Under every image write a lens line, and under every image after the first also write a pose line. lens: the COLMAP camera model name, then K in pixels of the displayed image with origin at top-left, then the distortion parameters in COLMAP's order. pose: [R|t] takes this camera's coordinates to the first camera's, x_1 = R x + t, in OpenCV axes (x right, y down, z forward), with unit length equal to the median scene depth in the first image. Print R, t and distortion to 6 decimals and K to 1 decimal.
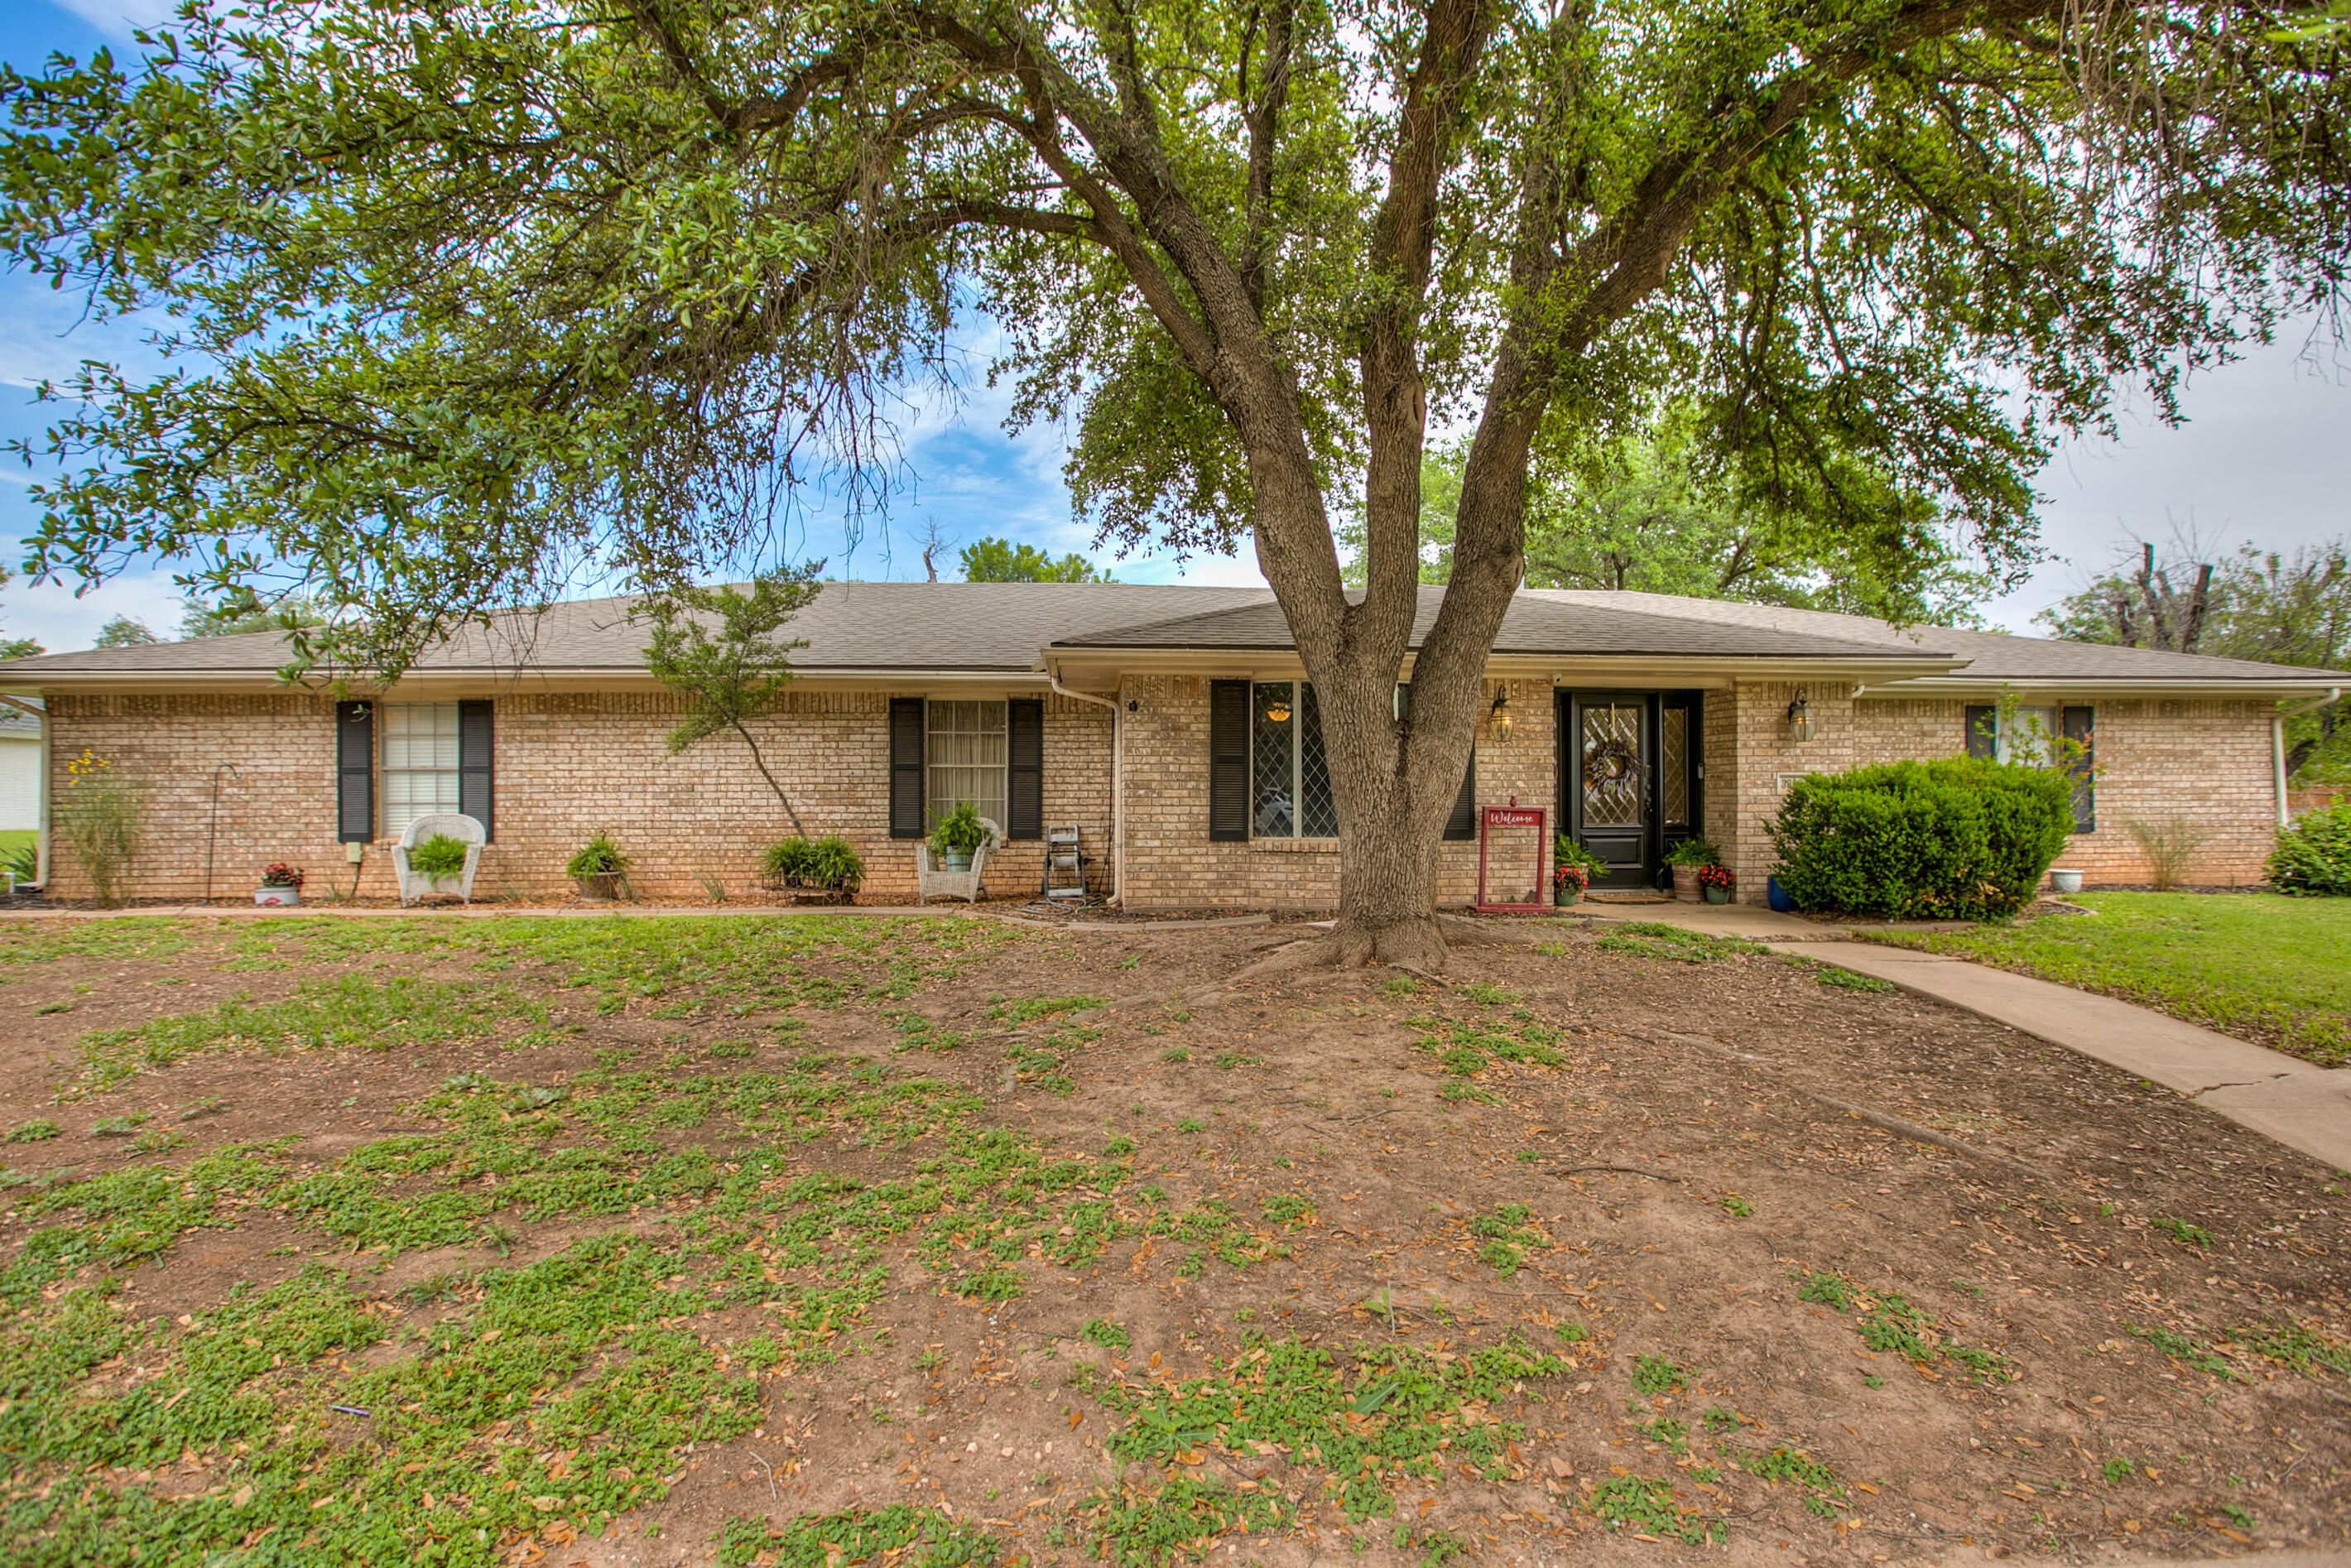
lens RADIAL K [[1174.5, 0, 1175.5], [0, 1174.5, 784.0], [0, 0, 1]] dist [-0.105219, 0.027713]
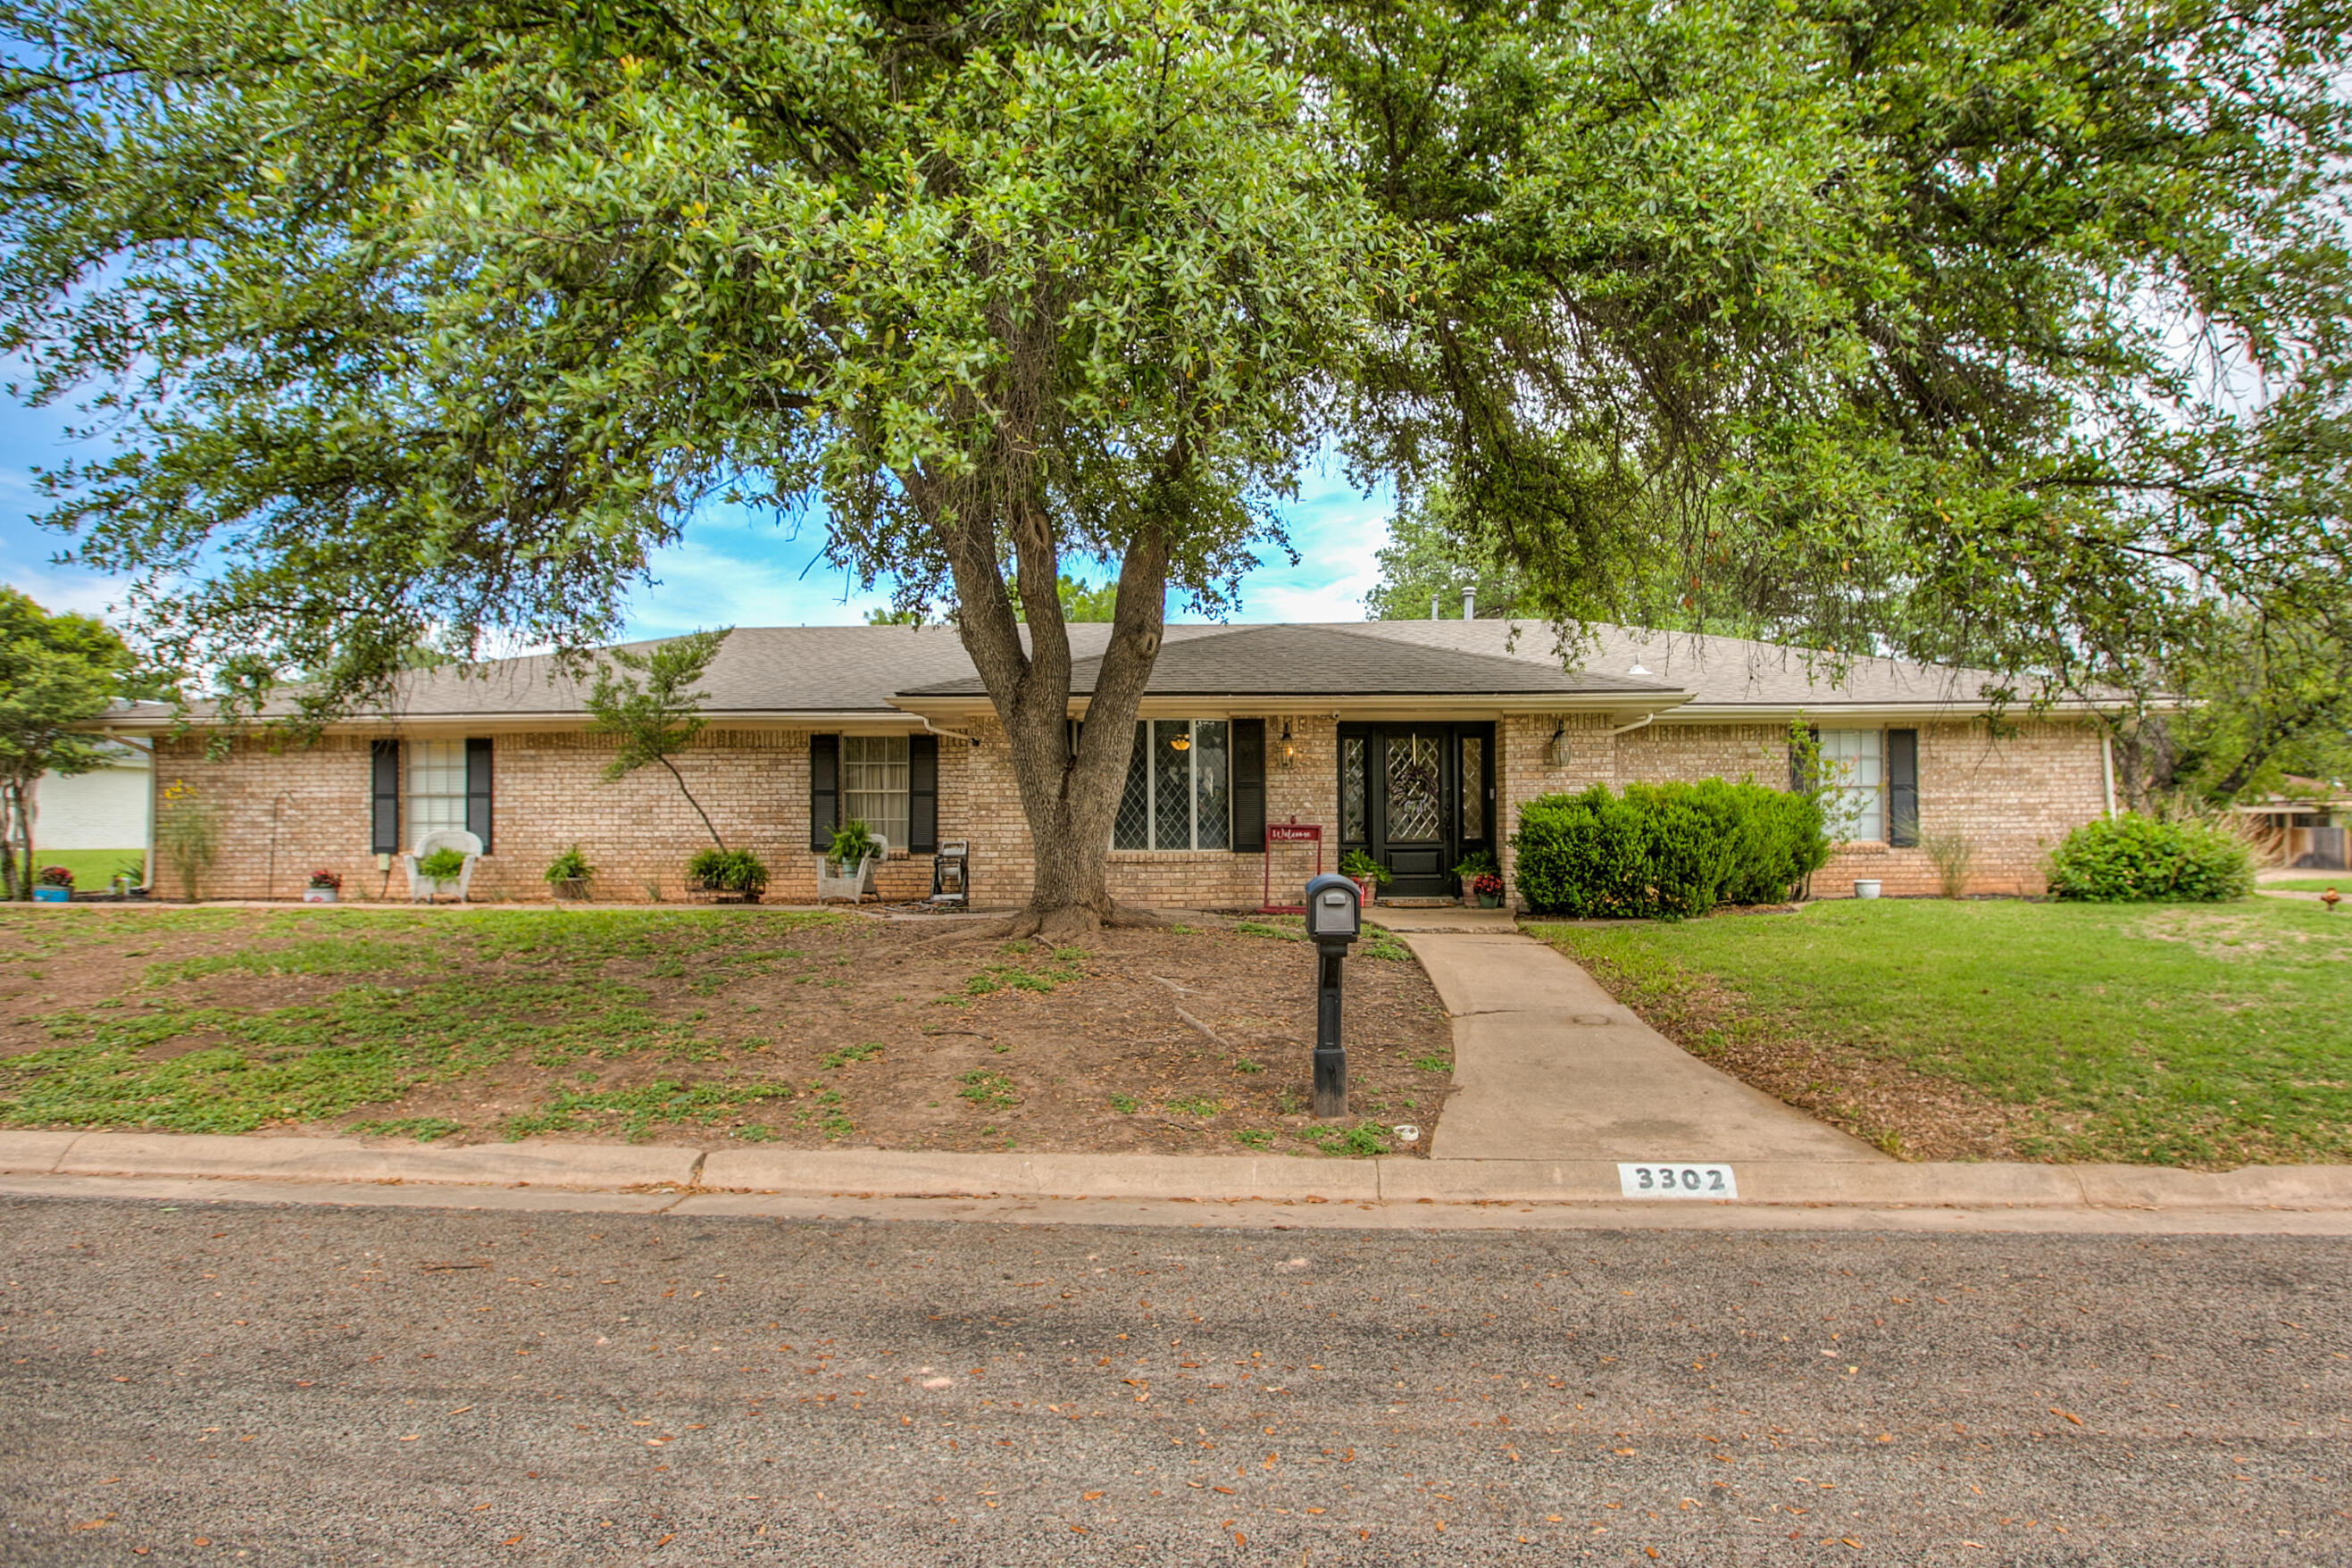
lens RADIAL K [[1185.9, 0, 1183.6], [0, 1185.9, 772.5], [0, 0, 1]] dist [-0.122957, 0.034163]
pose [[0.998045, -0.005547, -0.062252, 0.232805], [0.003718, 0.999559, -0.029451, 0.002096], [0.062388, 0.029162, 0.997626, -0.192033]]
